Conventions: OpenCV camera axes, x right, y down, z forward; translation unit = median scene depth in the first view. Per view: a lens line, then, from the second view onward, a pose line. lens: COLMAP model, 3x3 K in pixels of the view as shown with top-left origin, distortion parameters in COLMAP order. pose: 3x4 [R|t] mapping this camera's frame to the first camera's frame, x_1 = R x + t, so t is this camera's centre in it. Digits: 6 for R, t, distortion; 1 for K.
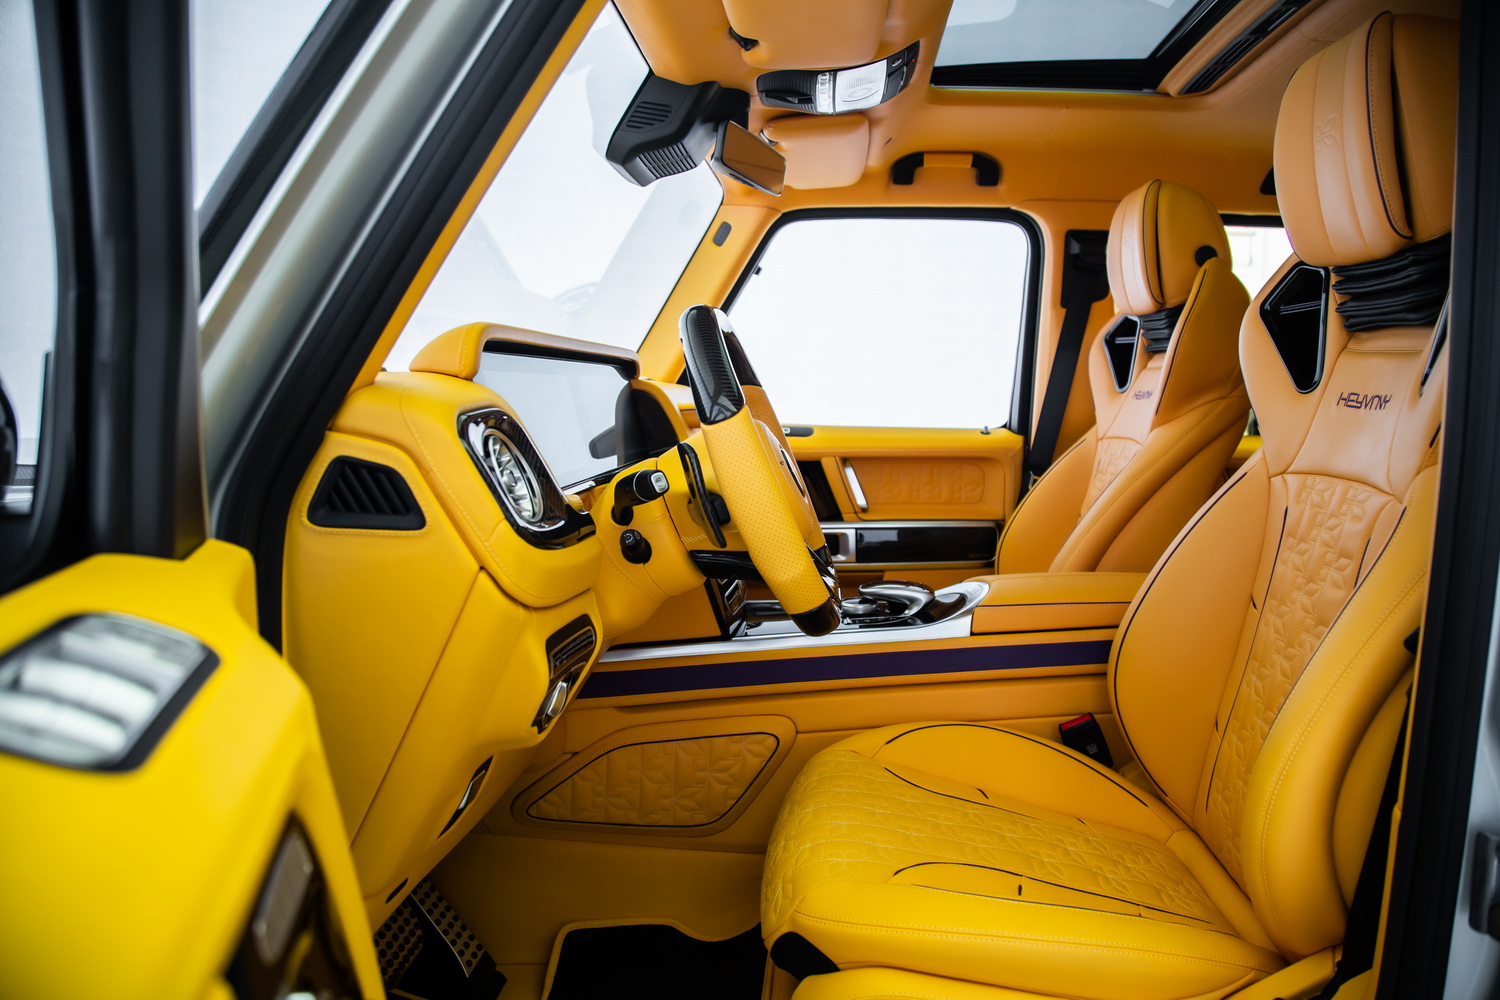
lens RADIAL K [[970.2, 0, 750.7], [0, 970.2, 523.1], [0, 0, 1]] dist [-0.126953, 0.047973]
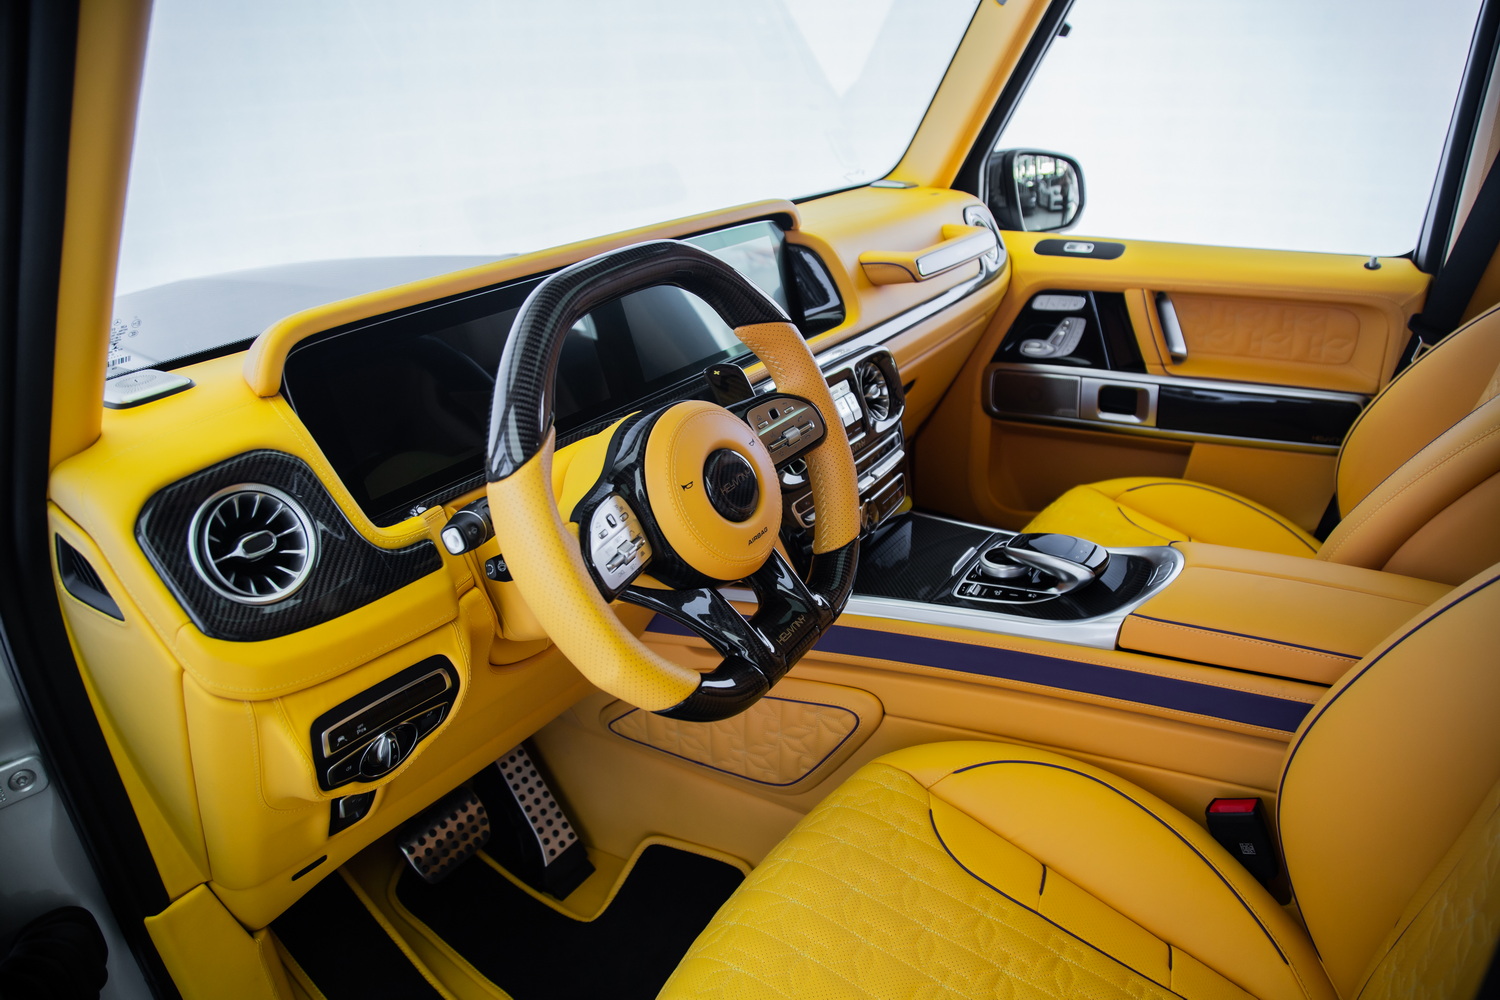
lens RADIAL K [[970.2, 0, 750.7], [0, 970.2, 523.1], [0, 0, 1]] dist [-0.126953, 0.047973]
pose [[0.880373, 0.152171, -0.449209, 0.184197], [-0.012312, 0.954146, 0.299089, -0.115975], [0.474123, -0.257779, 0.841877, 0.184509]]
